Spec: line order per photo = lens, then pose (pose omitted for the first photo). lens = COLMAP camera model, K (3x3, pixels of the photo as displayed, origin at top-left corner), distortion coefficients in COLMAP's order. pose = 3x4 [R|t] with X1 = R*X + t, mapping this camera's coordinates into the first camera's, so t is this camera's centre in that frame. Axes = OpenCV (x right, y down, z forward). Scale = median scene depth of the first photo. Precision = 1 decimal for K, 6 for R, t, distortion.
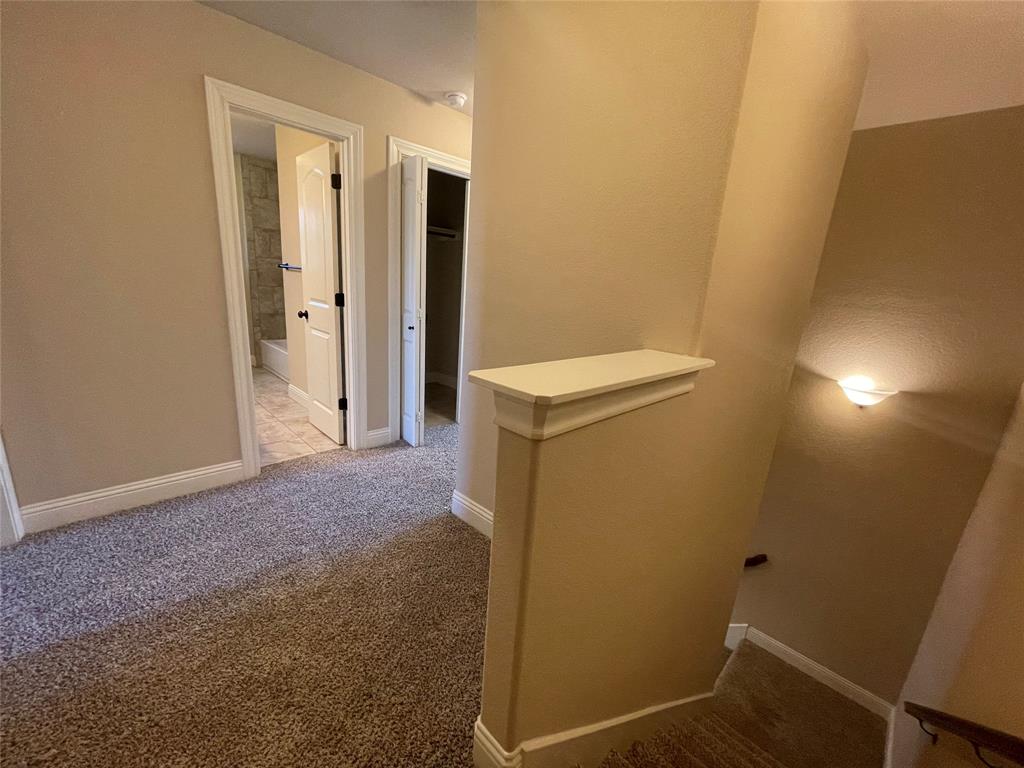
lens RADIAL K [[414.4, 0, 506.7], [0, 414.4, 388.4], [0, 0, 1]] dist [-0.000968, -0.000101]
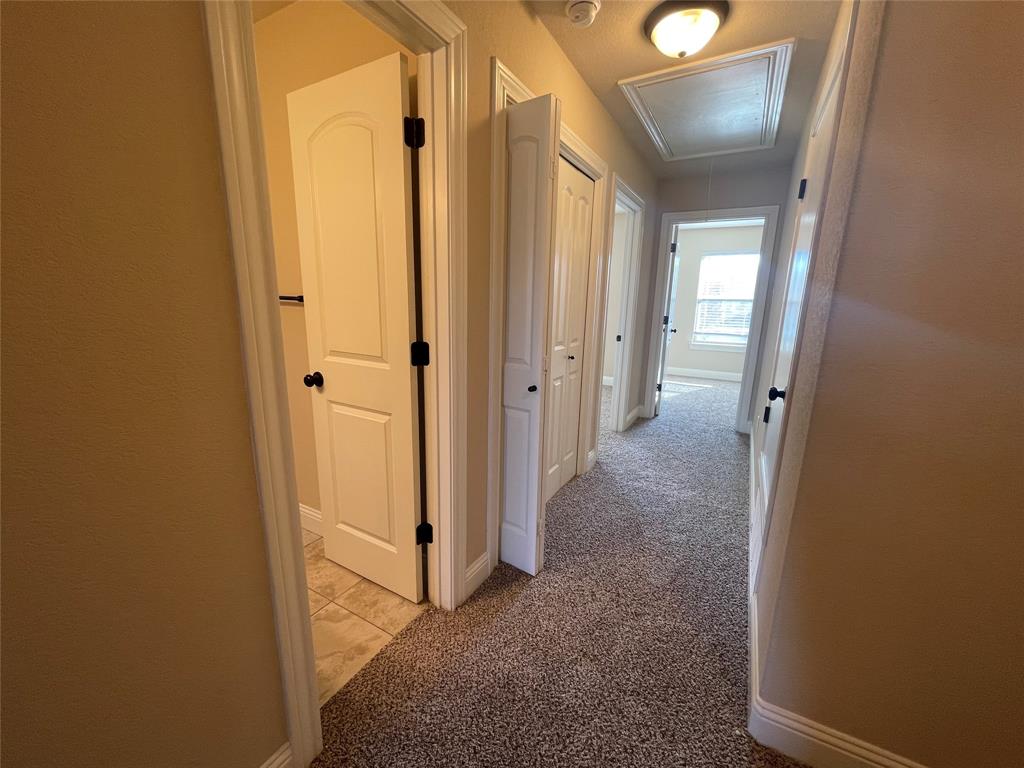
lens RADIAL K [[414.4, 0, 506.7], [0, 414.4, 388.4], [0, 0, 1]] dist [-0.000968, -0.000101]
pose [[0.960834, -0.107338, 0.255491, -0.403225], [0.113109, 0.993551, -0.007959, -0.139929], [-0.252989, 0.036545, 0.966779, 0.413145]]
